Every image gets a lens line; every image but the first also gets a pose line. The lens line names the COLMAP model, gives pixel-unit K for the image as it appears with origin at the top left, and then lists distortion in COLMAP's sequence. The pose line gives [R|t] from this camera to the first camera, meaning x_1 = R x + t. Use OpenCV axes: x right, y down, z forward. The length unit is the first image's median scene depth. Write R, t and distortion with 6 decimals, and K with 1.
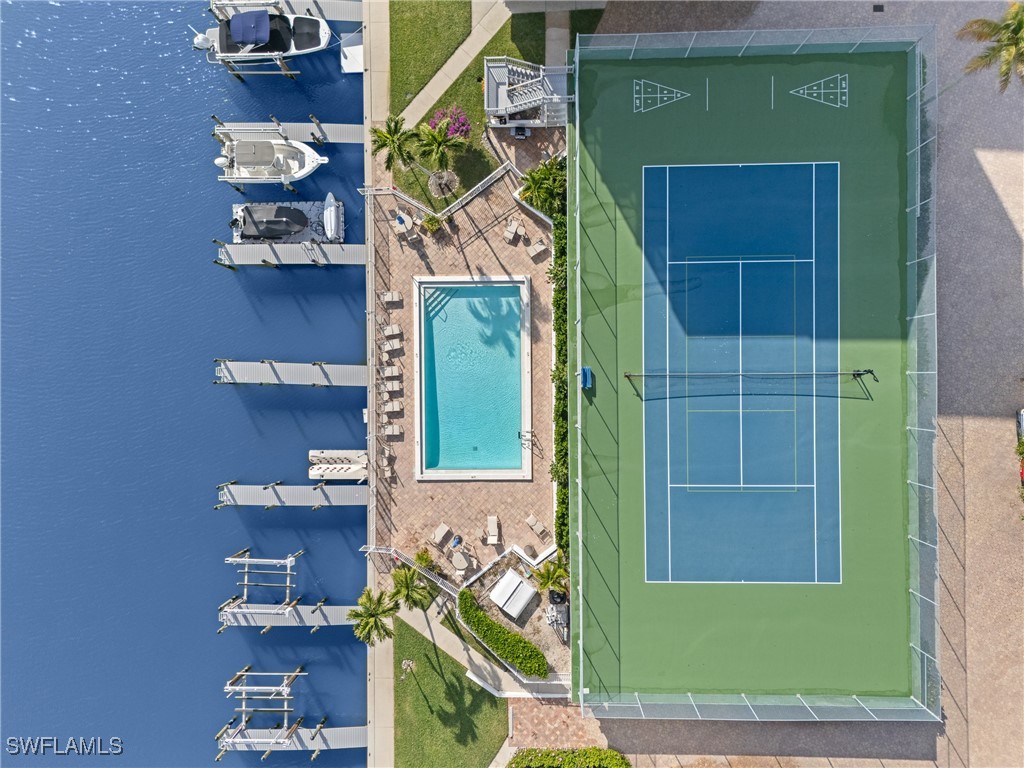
lens RADIAL K [[759.5, 0, 512.0], [0, 759.5, 384.0], [0, 0, 1]] dist [0.026518, -0.004622]
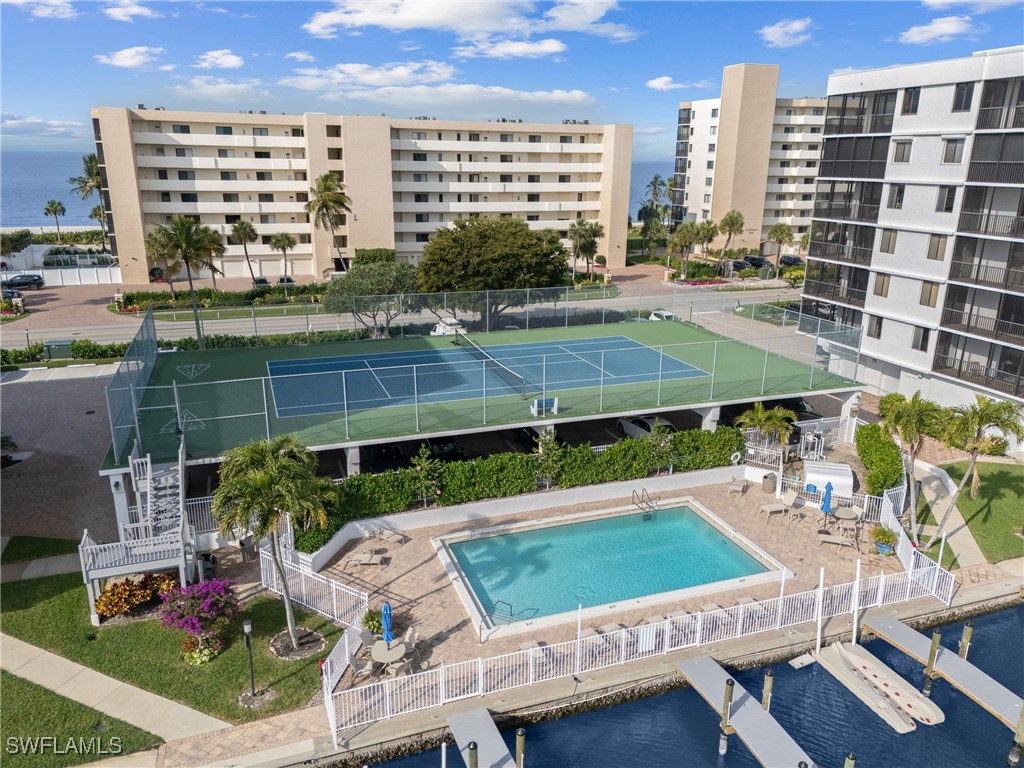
lens RADIAL K [[759.5, 0, 512.0], [0, 759.5, 384.0], [0, 0, 1]] dist [0.026518, -0.004622]
pose [[-0.332159, -0.252929, 0.908679, -0.579008], [0.943222, -0.087587, 0.320407, -0.277299], [-0.001452, 0.963512, 0.267661, 0.684778]]
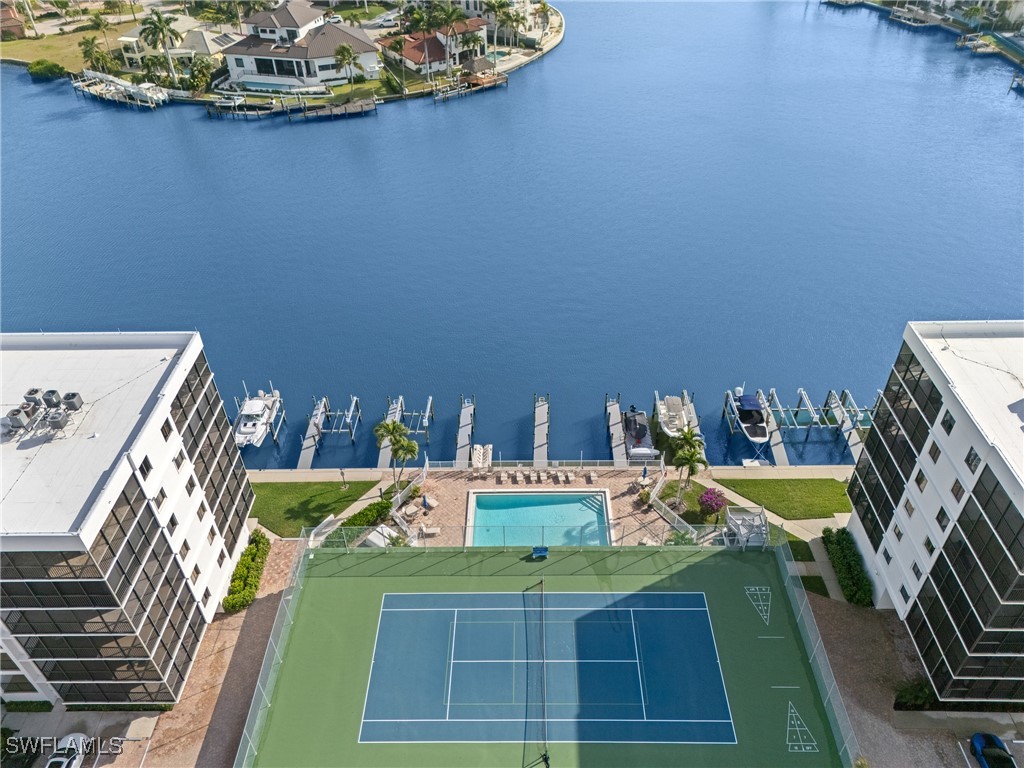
lens RADIAL K [[759.5, 0, 512.0], [0, 759.5, 384.0], [0, 0, 1]] dist [0.026518, -0.004622]
pose [[-0.017671, 0.645792, -0.763309, 0.859317], [-0.999599, 0.005491, 0.027787, 0.002604], [0.022136, 0.763494, 0.645435, -0.100757]]
